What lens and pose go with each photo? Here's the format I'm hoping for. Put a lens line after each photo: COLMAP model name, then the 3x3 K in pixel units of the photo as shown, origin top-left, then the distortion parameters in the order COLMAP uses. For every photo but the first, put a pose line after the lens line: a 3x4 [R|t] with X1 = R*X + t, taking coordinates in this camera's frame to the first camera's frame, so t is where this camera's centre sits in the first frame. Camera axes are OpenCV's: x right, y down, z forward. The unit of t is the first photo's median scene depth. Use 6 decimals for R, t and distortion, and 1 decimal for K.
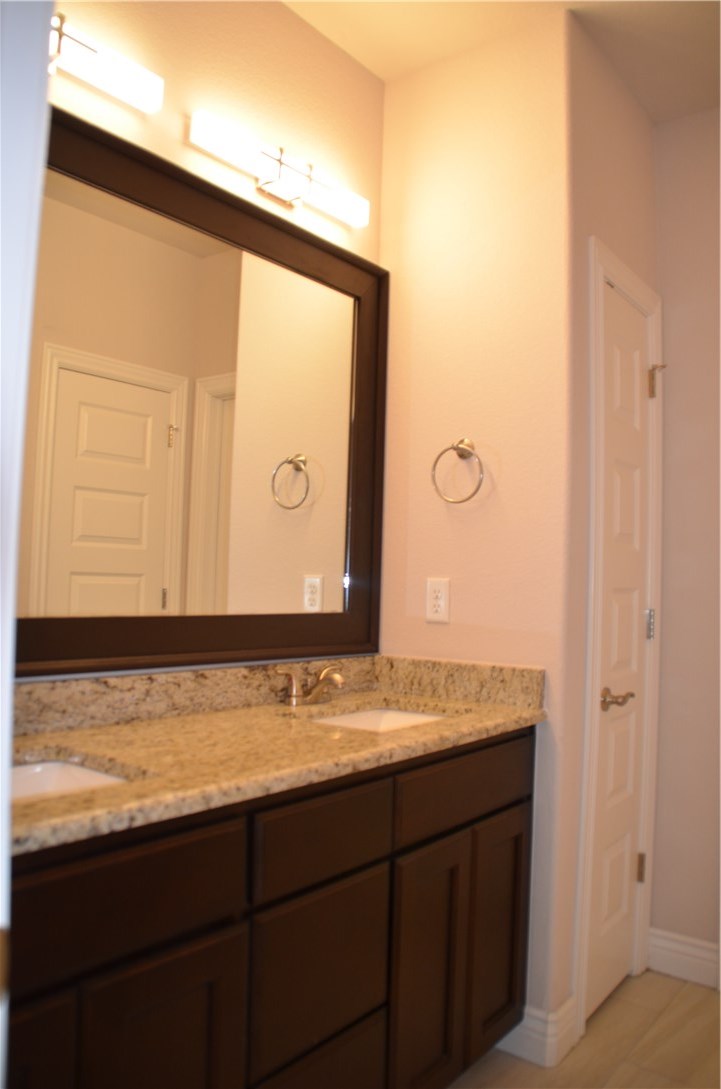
lens RADIAL K [[839.2, 0, 367.1], [0, 839.2, 538.9], [0, 0, 1]] dist [-0.162143, 0.085516]
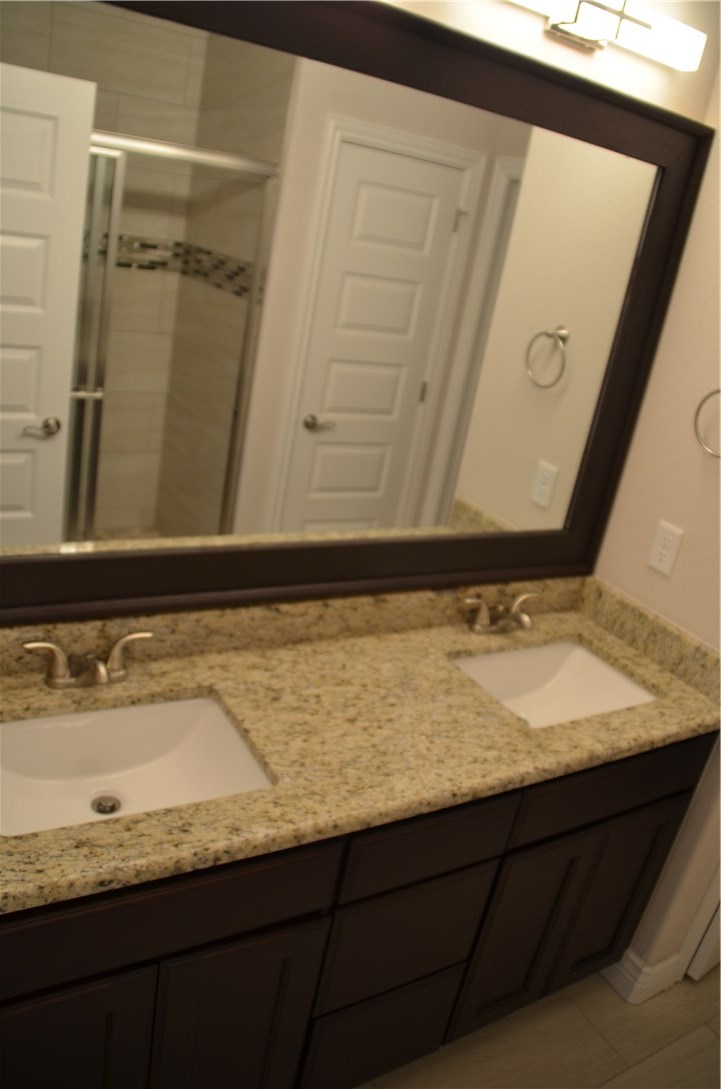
lens RADIAL K [[839.2, 0, 375.3], [0, 839.2, 537.0], [0, 0, 1]] dist [-0.162143, 0.085516]
pose [[0.921106, 0.257954, -0.291587, 0.066240], [-0.134961, 0.914113, 0.382339, -0.293481], [0.365169, -0.312822, 0.876809, 0.153421]]
